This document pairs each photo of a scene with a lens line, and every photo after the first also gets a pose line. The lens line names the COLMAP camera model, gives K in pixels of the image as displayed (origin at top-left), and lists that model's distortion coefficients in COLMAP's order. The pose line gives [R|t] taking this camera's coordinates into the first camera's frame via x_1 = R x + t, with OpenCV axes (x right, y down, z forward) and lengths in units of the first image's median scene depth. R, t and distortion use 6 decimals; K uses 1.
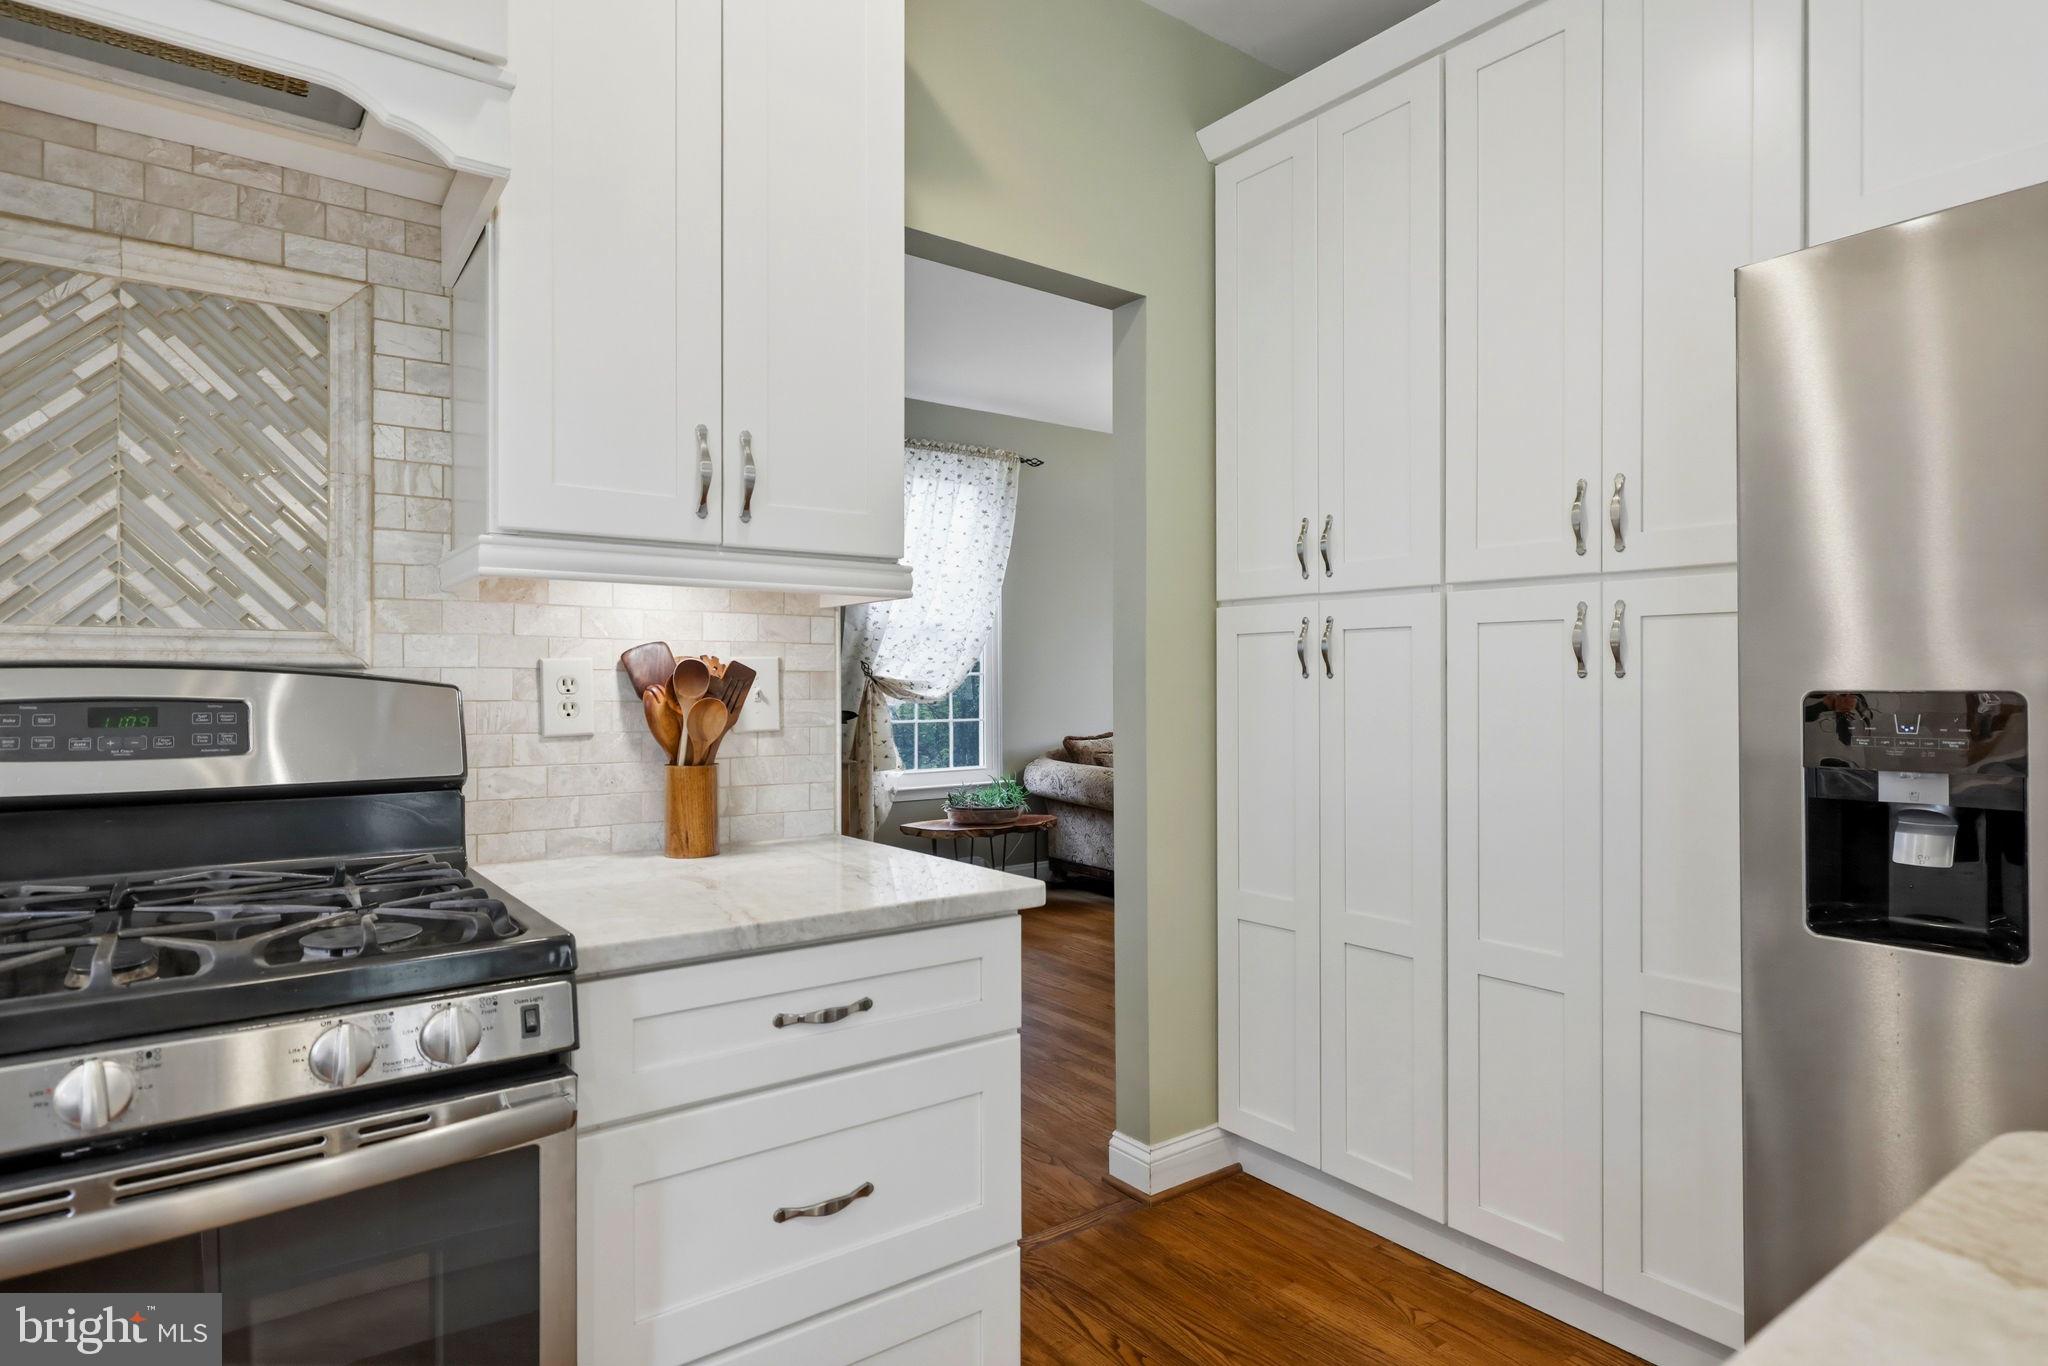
lens RADIAL K [[1115.6, 0, 1029.8], [0, 1115.6, 684.3], [0, 0, 1]] dist [0.001225, 0.000083]
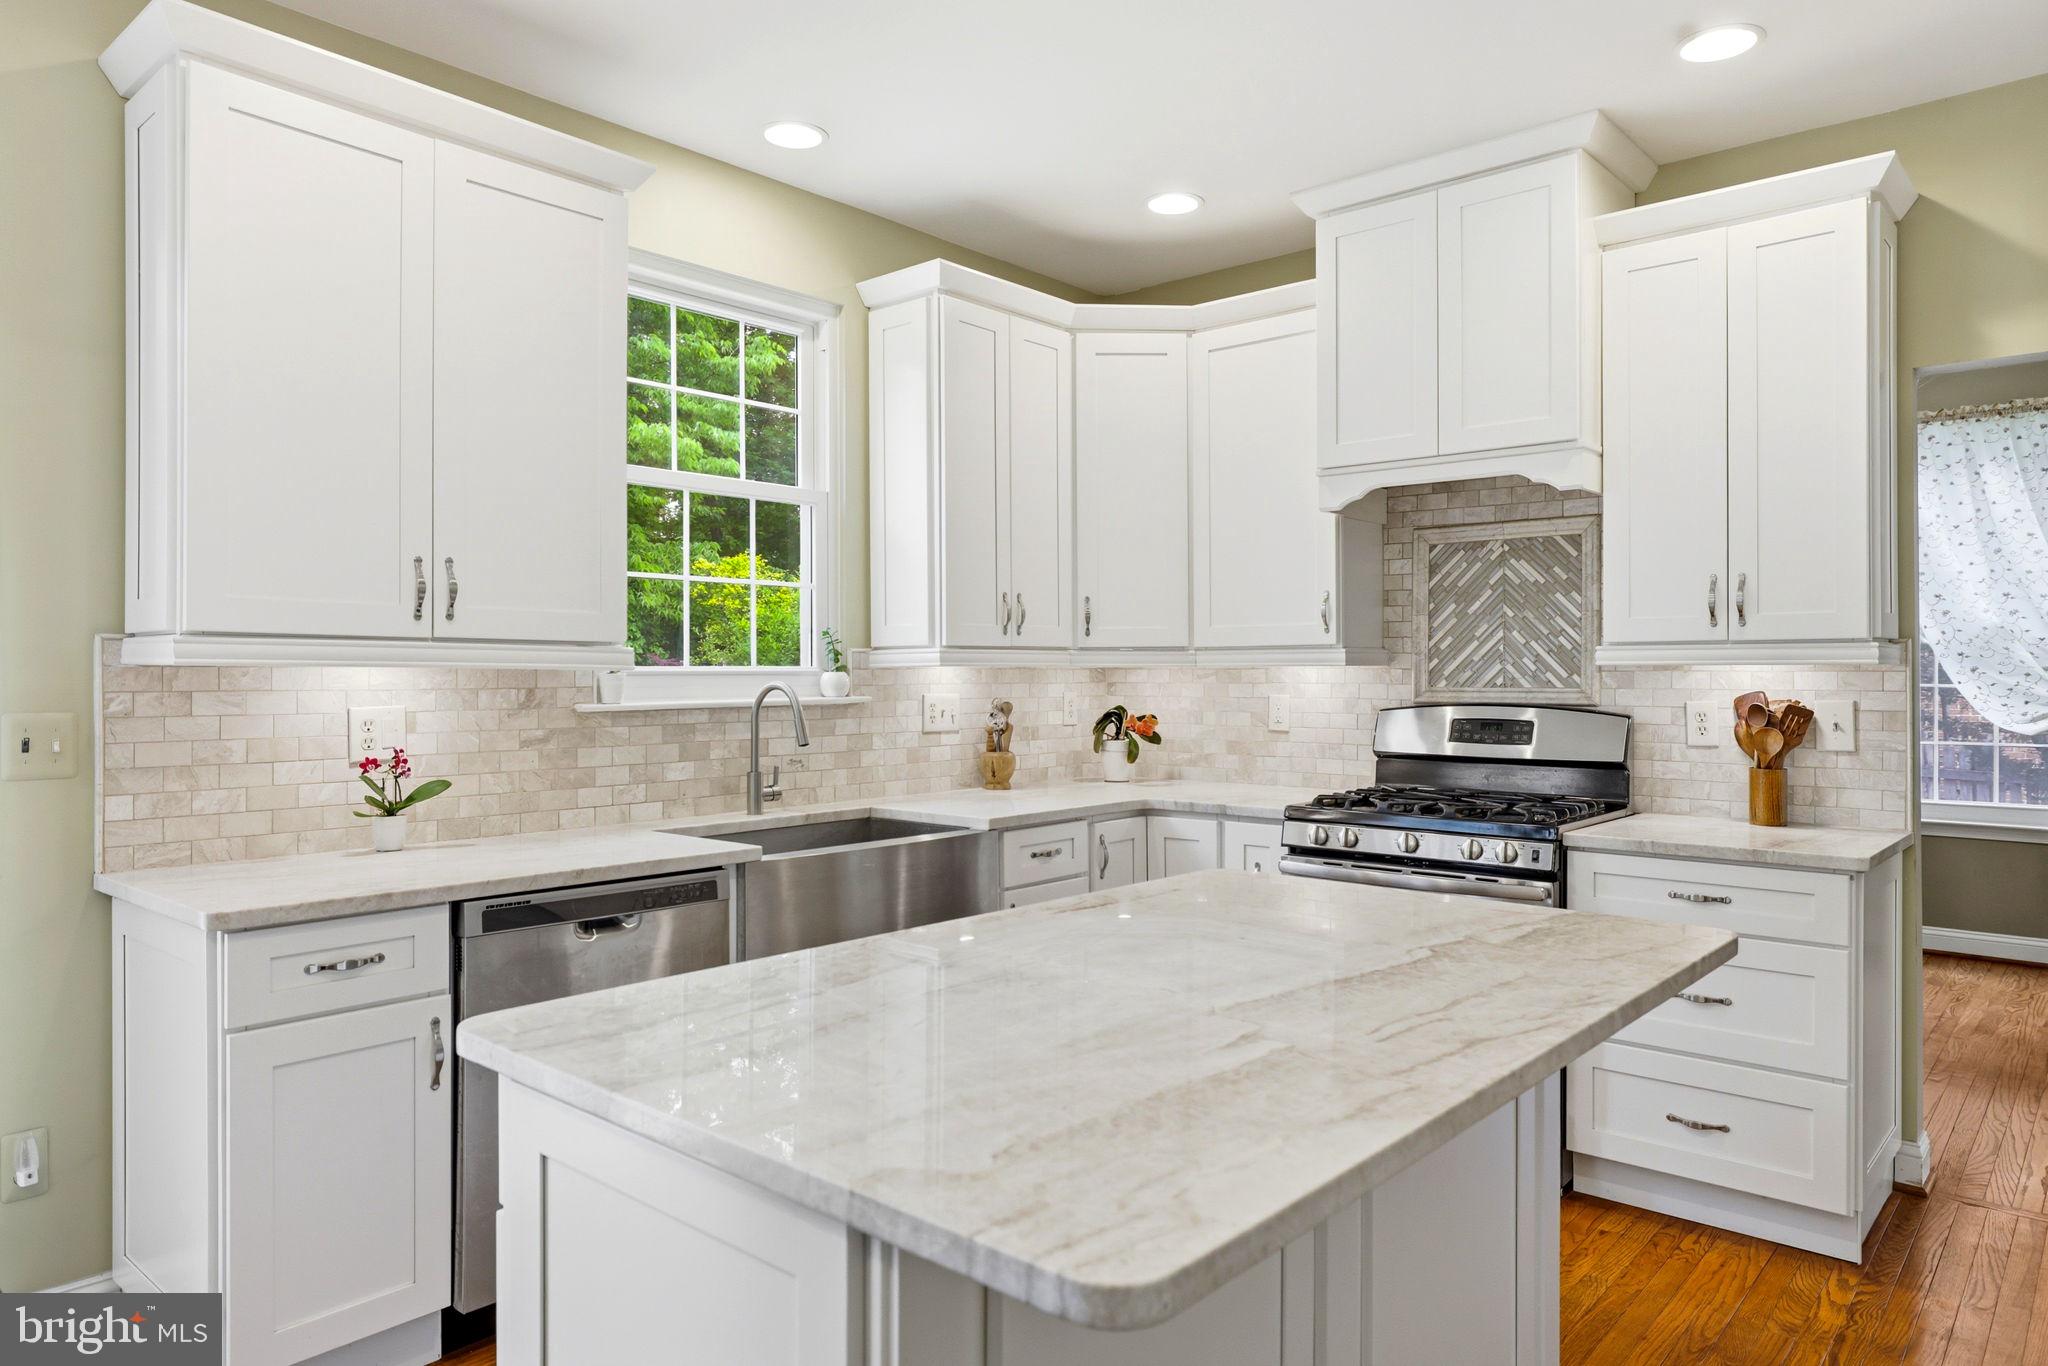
lens RADIAL K [[1303.8, 0, 1024.0], [0, 1303.8, 683.0], [0, 0, 1]] dist [-0.005531, -0.001476]
pose [[0.197749, 0.006248, -0.980233, 1.533200], [-0.002498, 0.999980, 0.005870, -0.068862], [0.980250, 0.001288, 0.197761, -0.486072]]
